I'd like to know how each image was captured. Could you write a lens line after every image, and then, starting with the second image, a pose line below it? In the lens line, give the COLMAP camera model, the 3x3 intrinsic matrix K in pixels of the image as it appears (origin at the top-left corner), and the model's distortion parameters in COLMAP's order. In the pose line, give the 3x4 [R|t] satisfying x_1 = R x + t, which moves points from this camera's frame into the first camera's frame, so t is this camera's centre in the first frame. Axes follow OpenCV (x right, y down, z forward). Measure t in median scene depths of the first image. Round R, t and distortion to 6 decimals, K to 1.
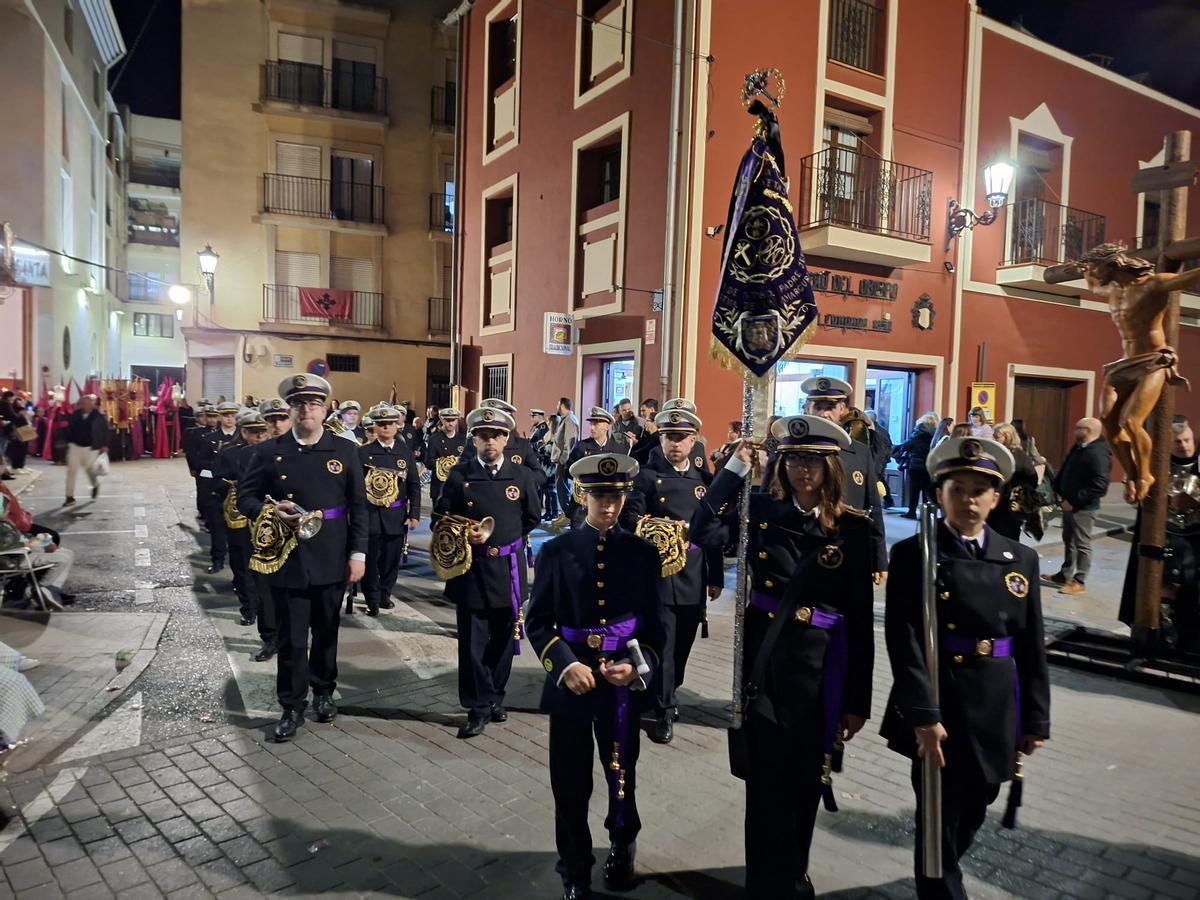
lens RADIAL K [[825.1, 0, 593.2], [0, 825.1, 468.3], [0, 0, 1]] dist [0.076758, -0.071554]
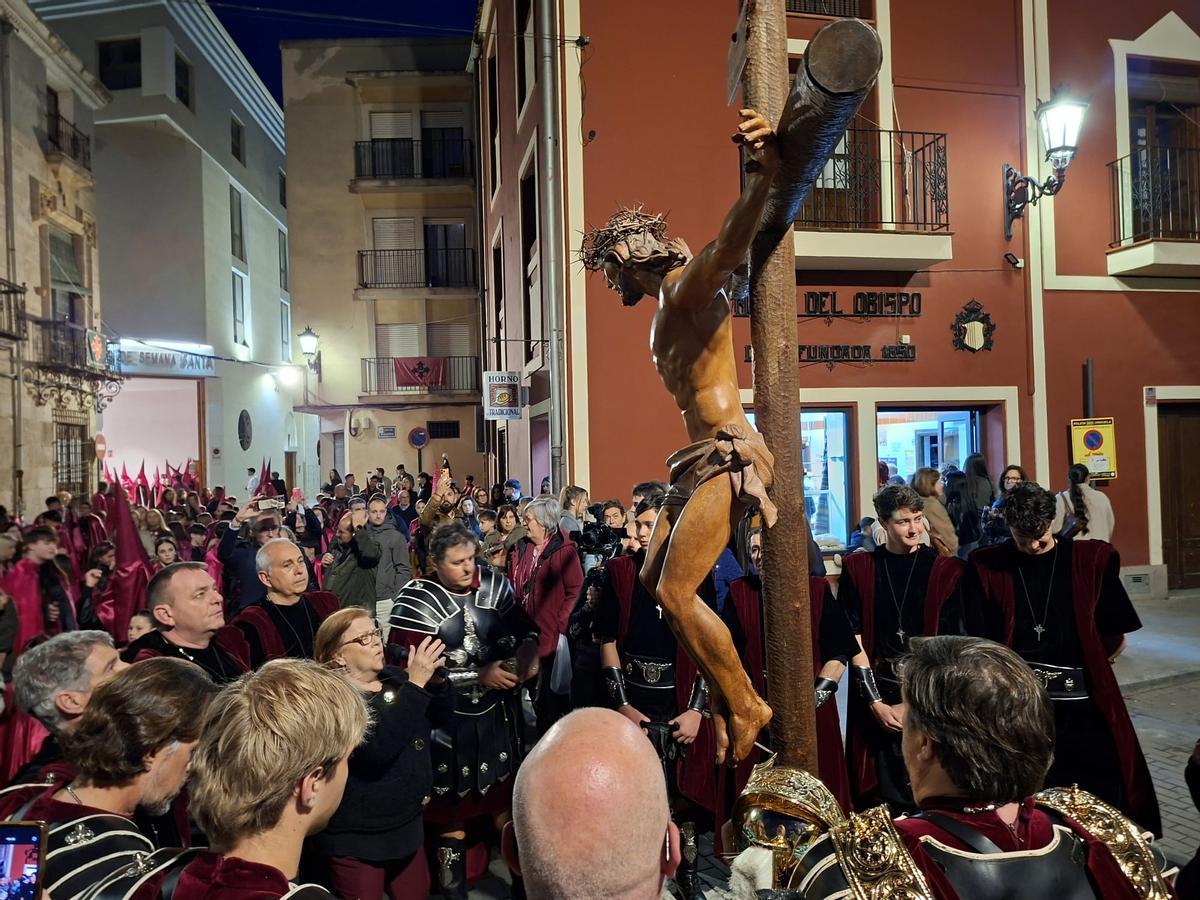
lens RADIAL K [[835.4, 0, 591.0], [0, 835.4, 457.5], [0, 0, 1]] dist [0.074357, -0.077115]
pose [[0.949274, -0.054520, -0.309689, 0.296715], [0.035543, 0.997147, -0.066595, -0.039607], [0.312436, 0.052209, 0.948503, 0.218704]]
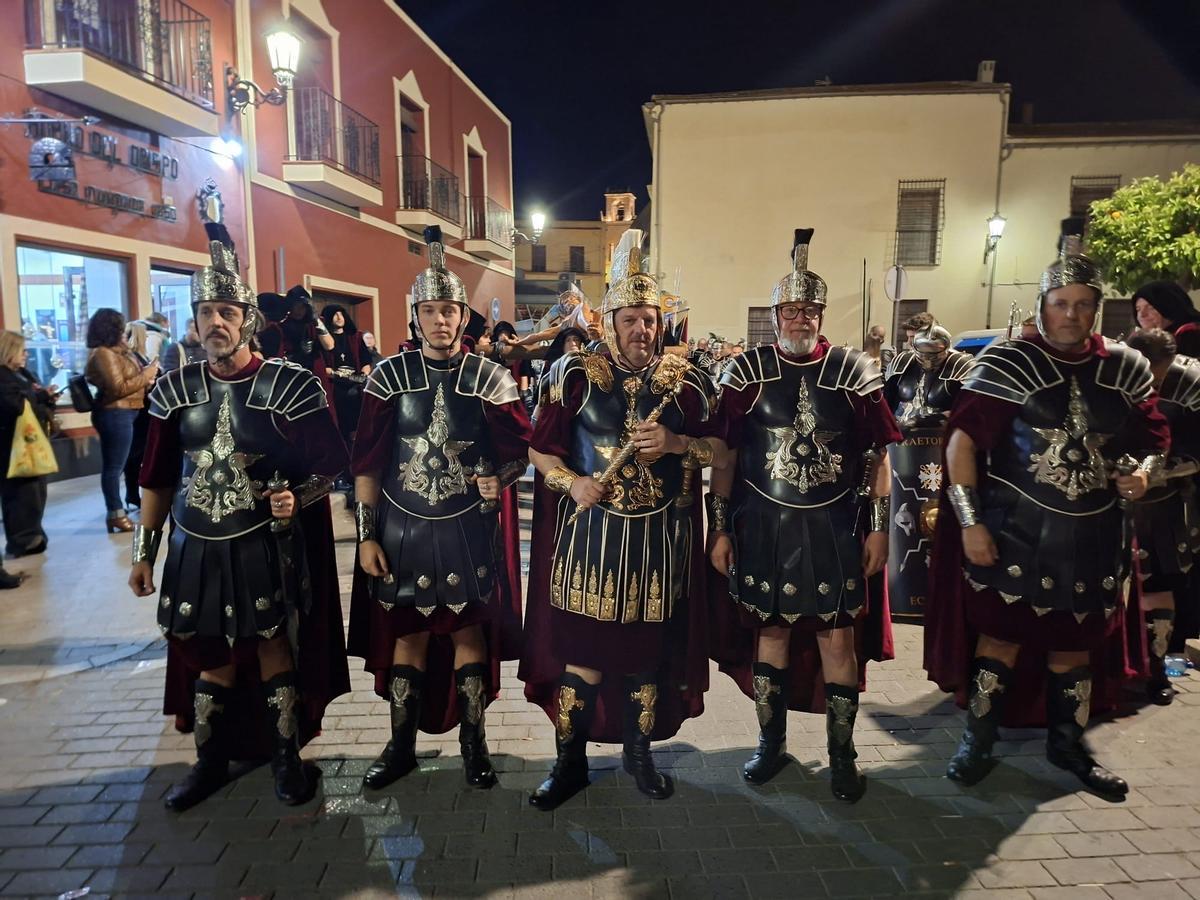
lens RADIAL K [[835.4, 0, 603.8], [0, 835.4, 449.7], [0, 0, 1]] dist [0.074357, -0.077115]
pose [[0.636080, -0.111124, 0.763580, -0.012297], [0.059565, 0.993694, 0.094993, -0.005971], [-0.769321, -0.014940, 0.638688, 0.183263]]
